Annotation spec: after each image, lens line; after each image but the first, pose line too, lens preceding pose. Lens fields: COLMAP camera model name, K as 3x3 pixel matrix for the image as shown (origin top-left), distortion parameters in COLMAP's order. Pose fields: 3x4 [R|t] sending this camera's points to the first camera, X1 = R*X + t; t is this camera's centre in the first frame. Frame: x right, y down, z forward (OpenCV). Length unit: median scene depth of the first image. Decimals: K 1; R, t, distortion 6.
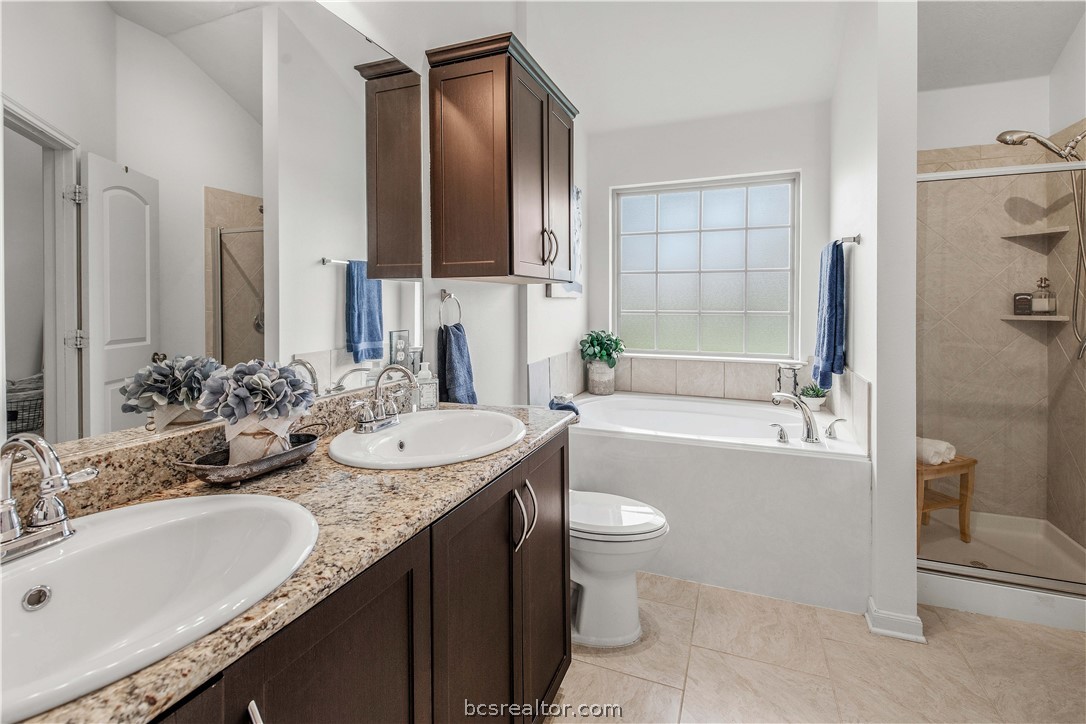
lens RADIAL K [[463.6, 0, 546.7], [0, 463.6, 363.1], [0, 0, 1]] dist [0.018867, -0.009793]
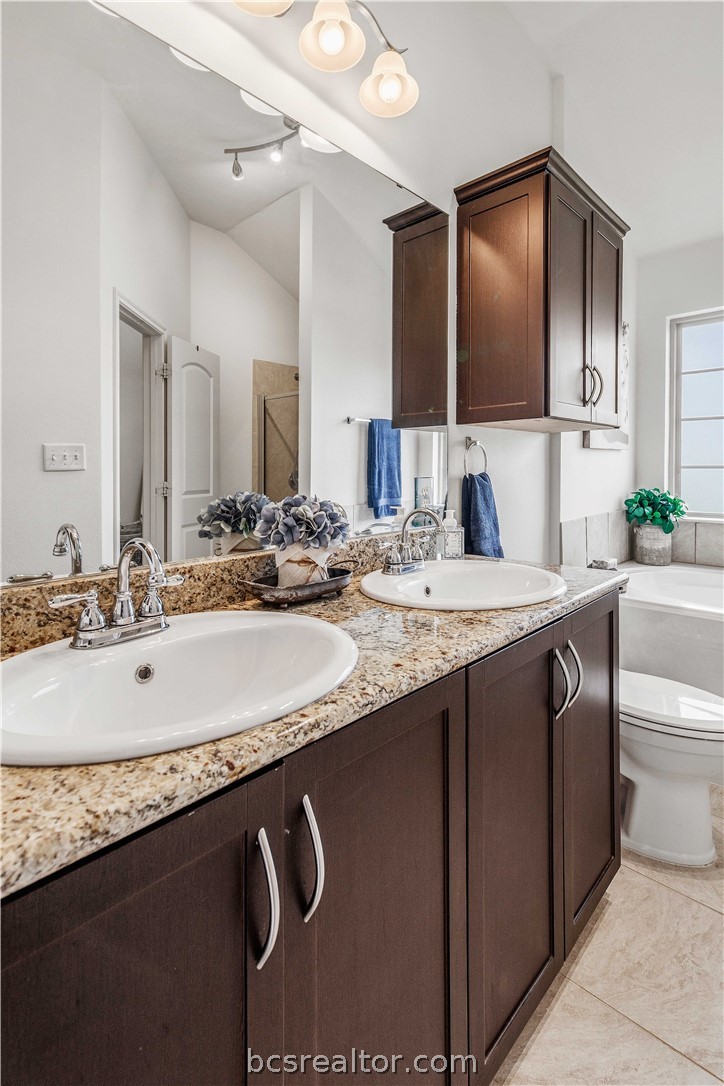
lens RADIAL K [[463.6, 0, 344.2], [0, 463.6, 589.2], [0, 0, 1]] dist [0.018867, -0.009793]
pose [[0.931136, 0.030950, -0.363356, -0.146959], [-0.028030, 0.999518, 0.013307, 0.191431], [0.363593, -0.002206, 0.931555, 0.064233]]
